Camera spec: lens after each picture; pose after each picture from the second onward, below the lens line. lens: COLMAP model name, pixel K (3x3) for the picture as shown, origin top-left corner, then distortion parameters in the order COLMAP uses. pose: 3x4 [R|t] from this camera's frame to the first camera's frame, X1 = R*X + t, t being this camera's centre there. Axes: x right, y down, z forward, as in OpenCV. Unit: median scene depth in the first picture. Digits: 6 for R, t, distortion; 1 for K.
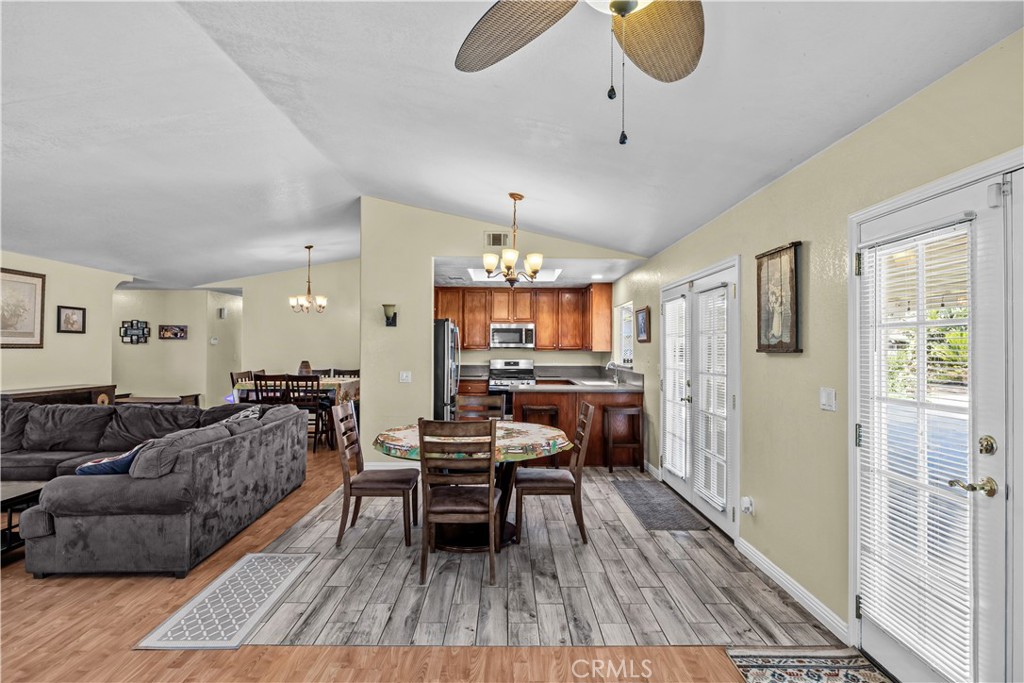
lens RADIAL K [[533.7, 0, 512.0], [0, 533.7, 341.5], [0, 0, 1]] dist [-0.012834, -0.000332]
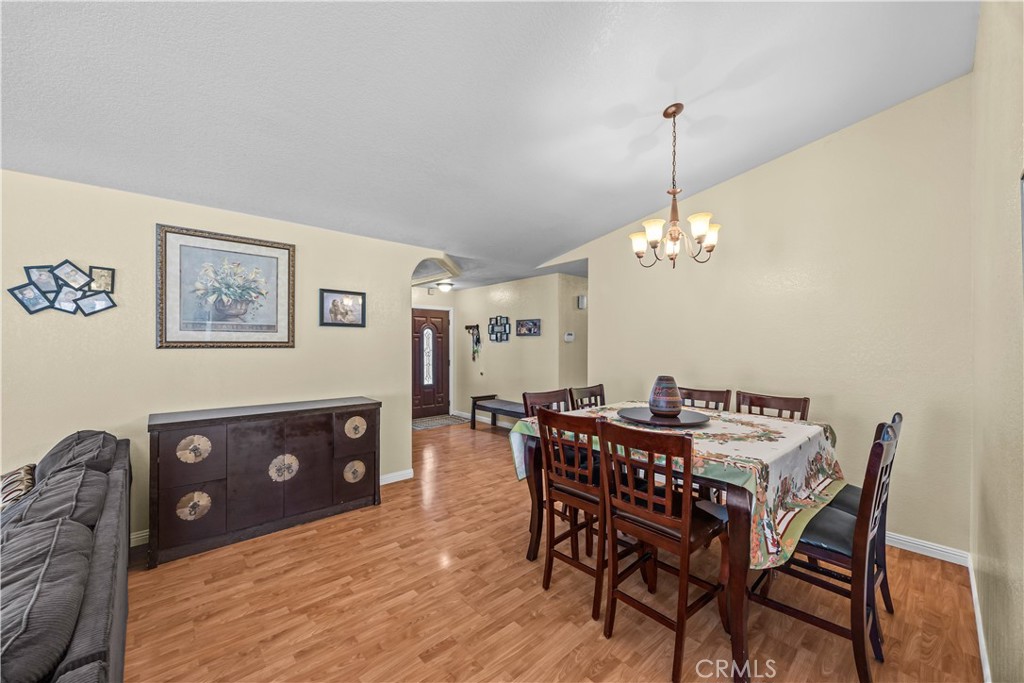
lens RADIAL K [[384.8, 0, 512.0], [0, 384.8, 341.5], [0, 0, 1]] dist [-0.001029, -0.000022]
pose [[0.665805, -0.009462, -0.746066, -0.239572], [0.011446, 0.999931, -0.002468, 0.007556], [0.746038, -0.006896, 0.665867, 0.702007]]
